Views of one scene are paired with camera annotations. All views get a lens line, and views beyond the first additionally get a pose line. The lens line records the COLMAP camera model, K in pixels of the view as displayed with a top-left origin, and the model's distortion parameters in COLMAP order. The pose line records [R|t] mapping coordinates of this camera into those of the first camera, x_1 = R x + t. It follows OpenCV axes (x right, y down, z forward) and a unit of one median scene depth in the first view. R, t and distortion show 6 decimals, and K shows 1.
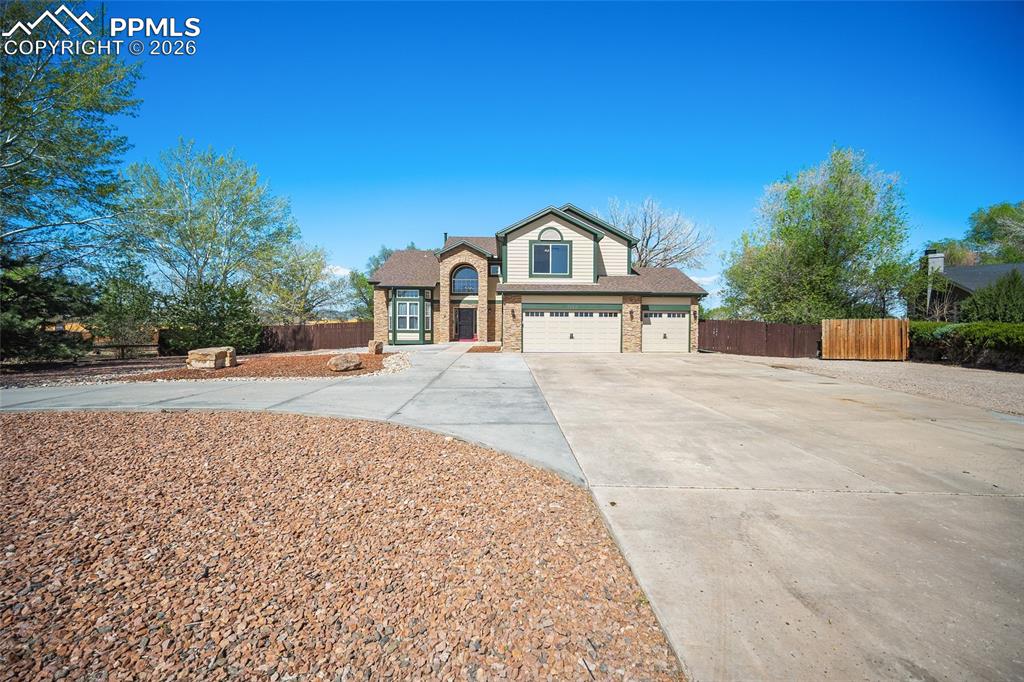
lens RADIAL K [[406.8, 0, 516.0], [0, 406.8, 339.1], [0, 0, 1]] dist [0.001865, 0.000521]
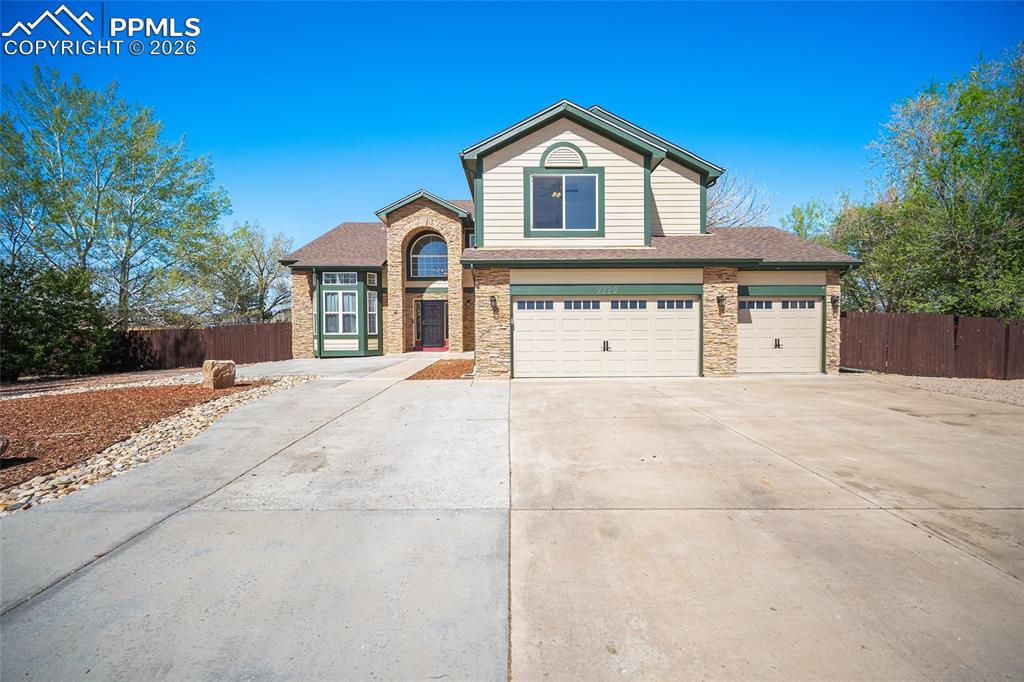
lens RADIAL K [[406.8, 0, 516.0], [0, 406.8, 339.1], [0, 0, 1]] dist [0.001865, 0.000521]
pose [[0.999831, -0.010428, -0.015150, 0.026999], [0.010482, 0.999939, 0.003470, -0.018324], [0.015112, -0.003629, 0.999879, 0.446936]]
